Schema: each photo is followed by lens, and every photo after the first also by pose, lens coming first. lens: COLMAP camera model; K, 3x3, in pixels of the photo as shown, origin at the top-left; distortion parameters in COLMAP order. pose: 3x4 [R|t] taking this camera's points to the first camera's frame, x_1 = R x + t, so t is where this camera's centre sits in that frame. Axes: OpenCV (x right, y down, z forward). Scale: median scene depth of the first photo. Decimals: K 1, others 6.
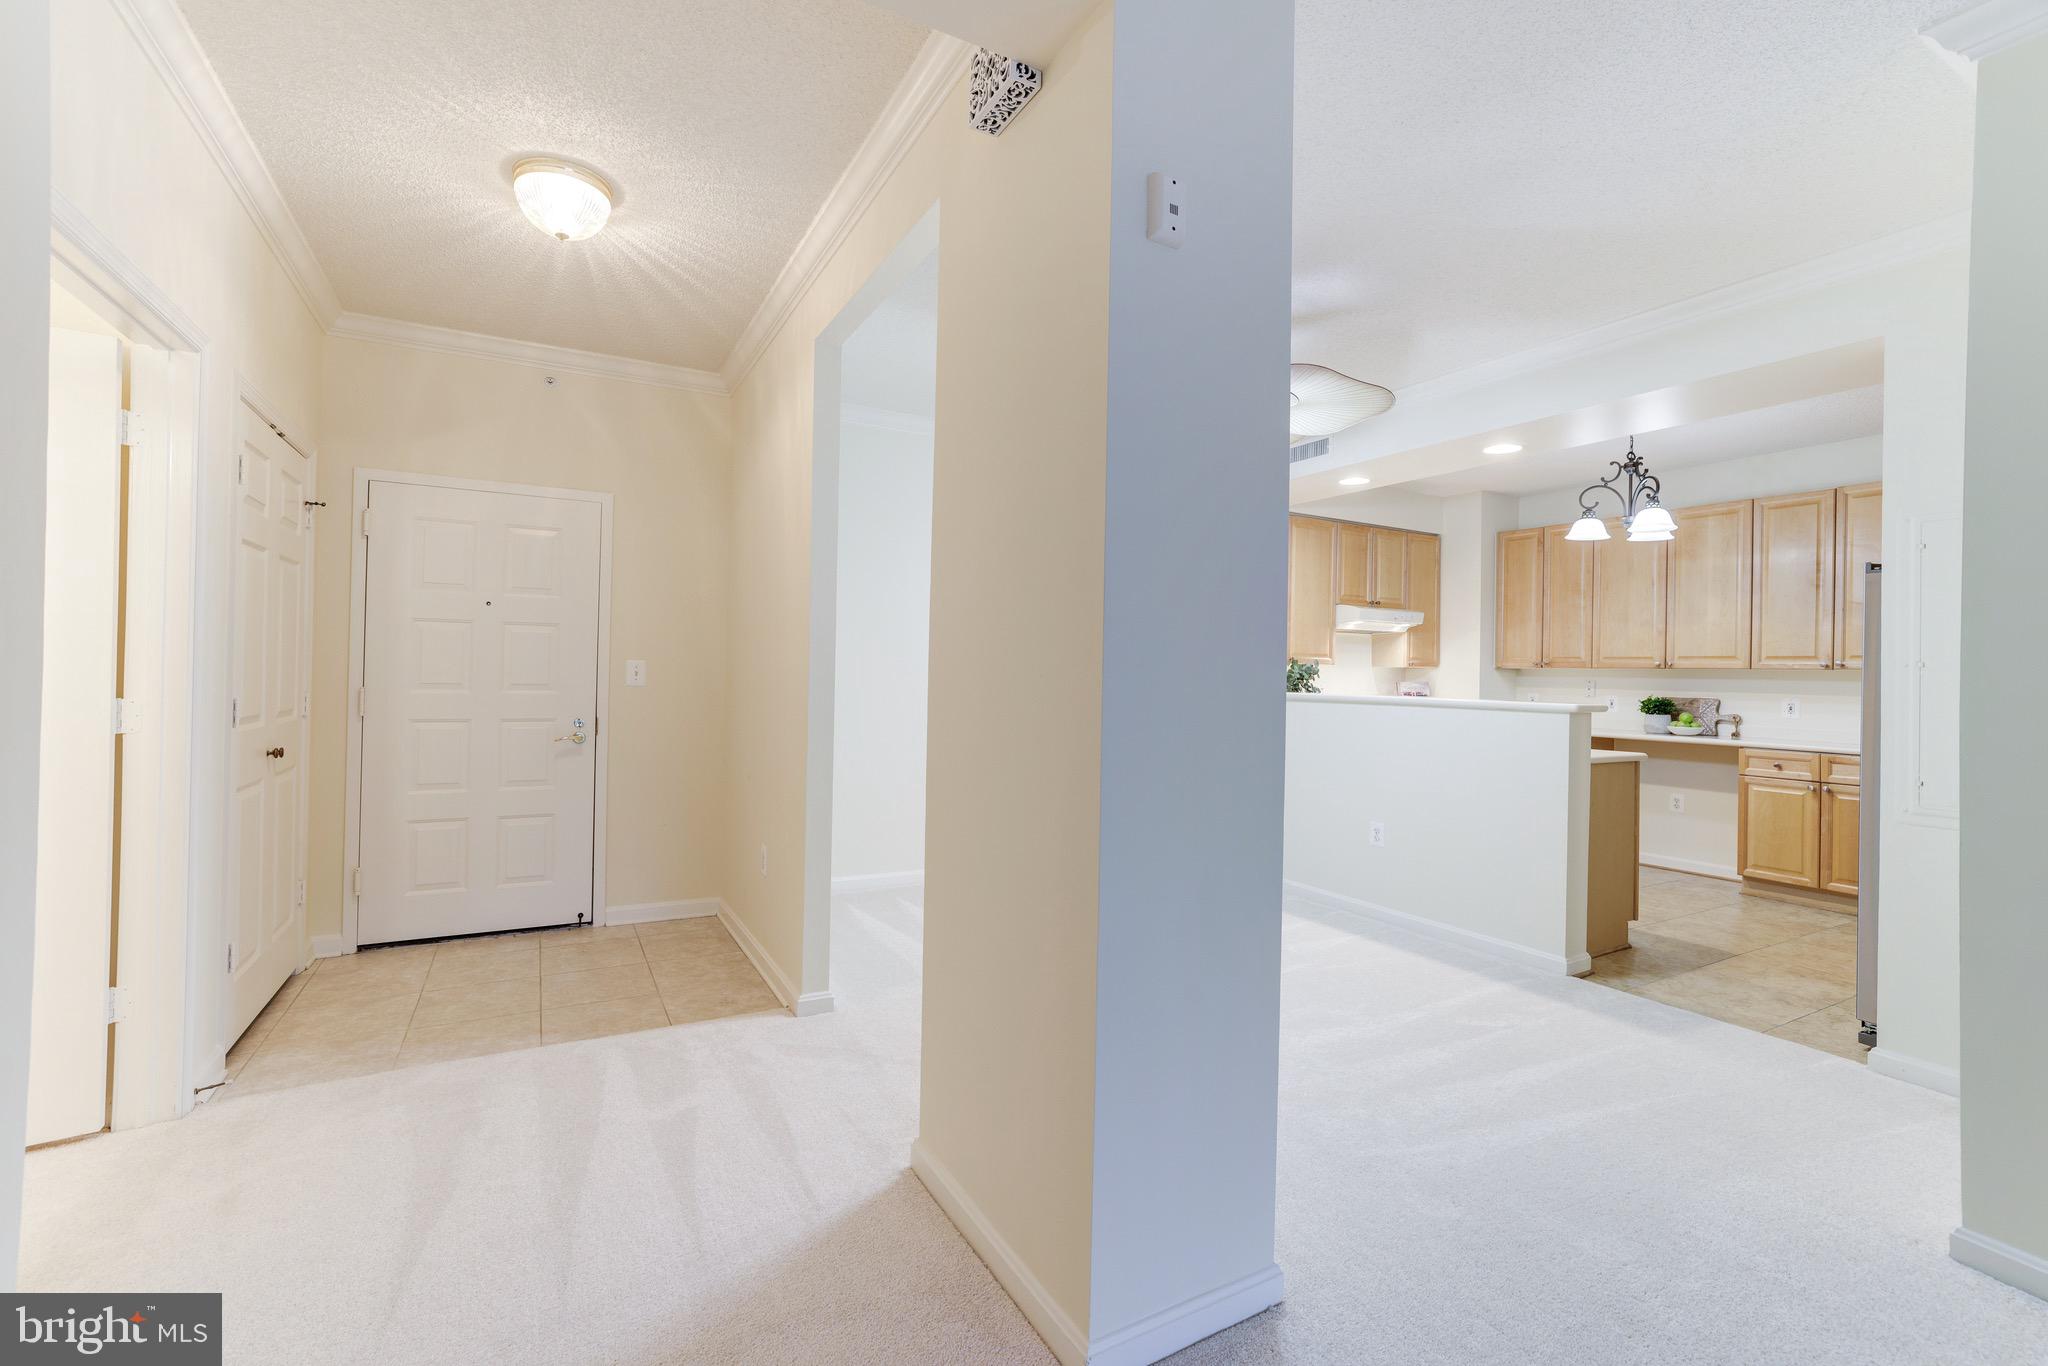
lens RADIAL K [[886.4, 0, 1012.9], [0, 886.4, 670.7], [0, 0, 1]] dist [-0.024015, 0.010580]
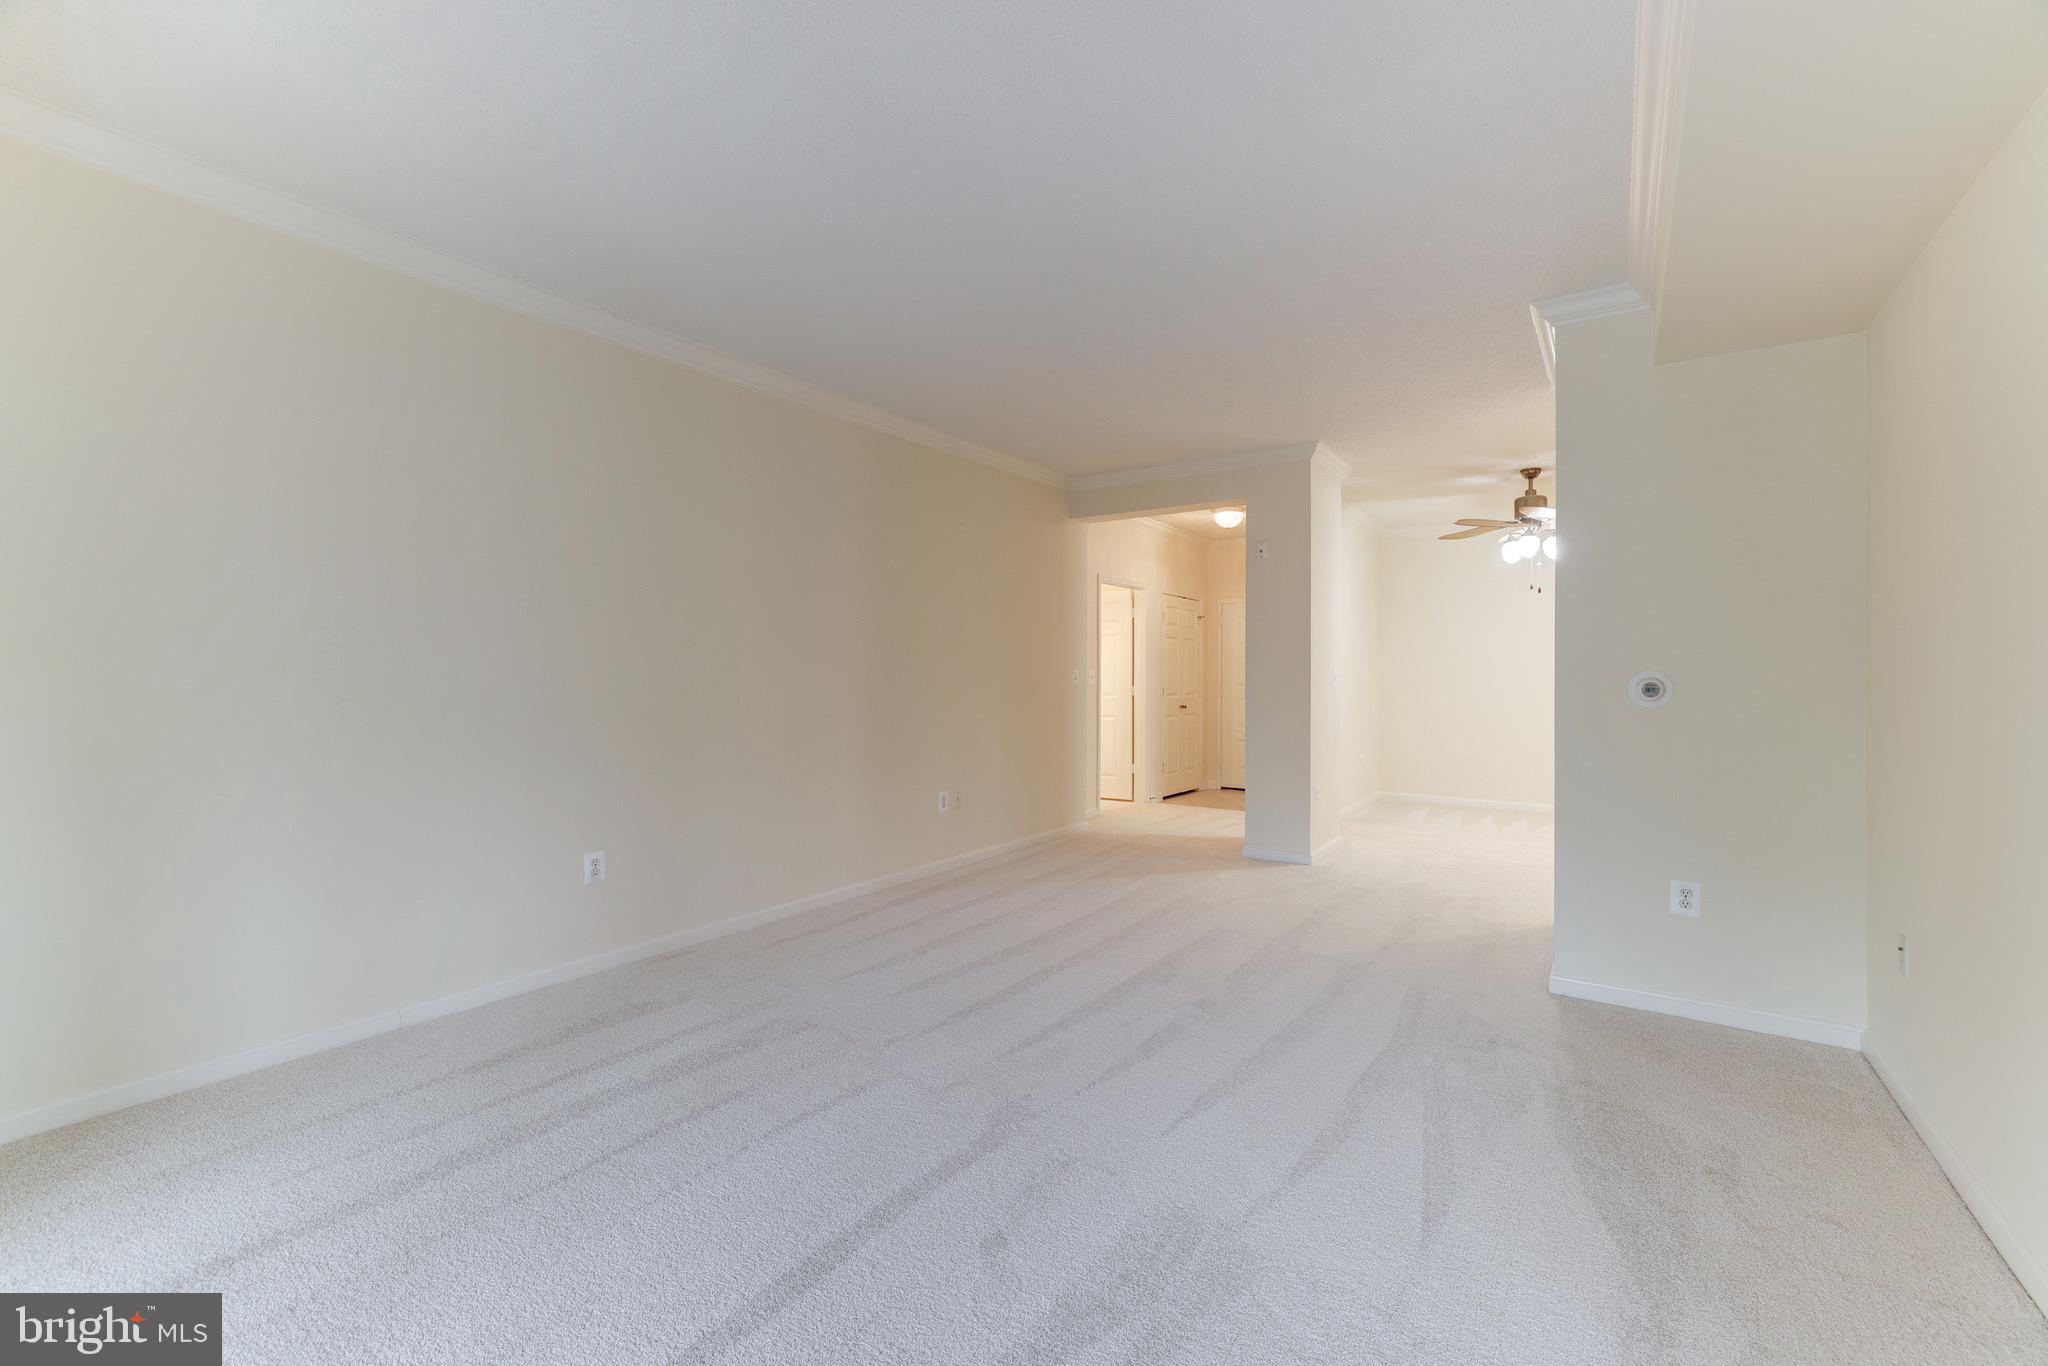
lens RADIAL K [[886.4, 0, 1023.0], [0, 886.4, 677.9], [0, 0, 1]] dist [-0.024015, 0.010580]
pose [[0.455394, -0.011834, -0.890212, 1.128429], [0.004865, 0.999930, -0.010803, 0.018807], [0.890277, 0.000589, 0.455419, -0.596792]]
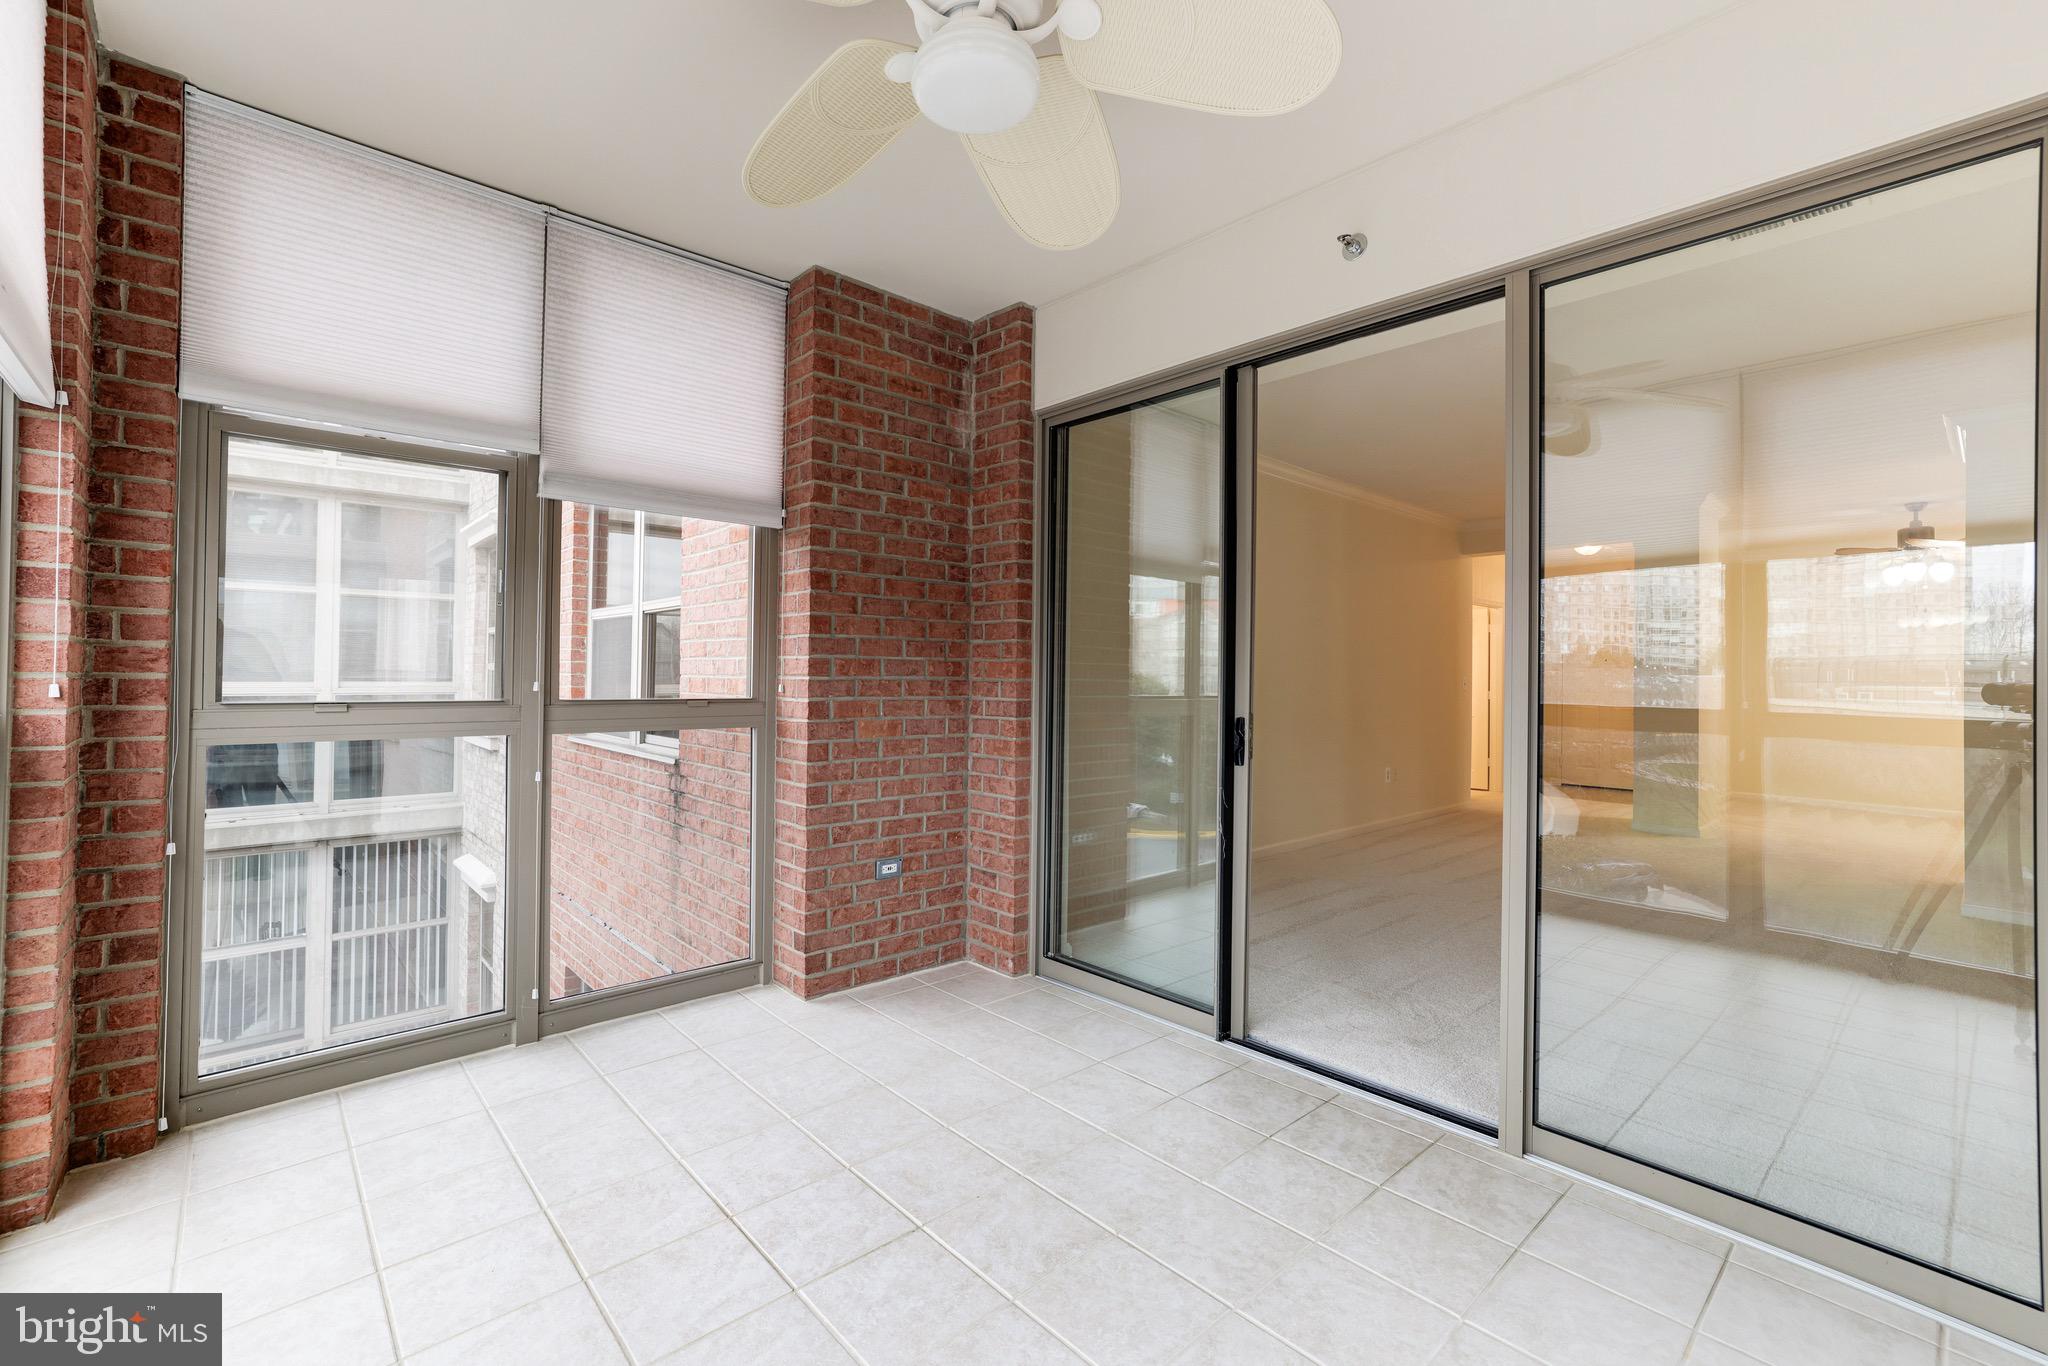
lens RADIAL K [[886.4, 0, 1017.5], [0, 886.4, 673.2], [0, 0, 1]] dist [-0.024015, 0.010580]
pose [[0.225424, -0.019856, -0.974058, 1.437478], [-0.009952, 0.999693, -0.022681, 0.035129], [0.974210, 0.014806, 0.225157, -1.203975]]
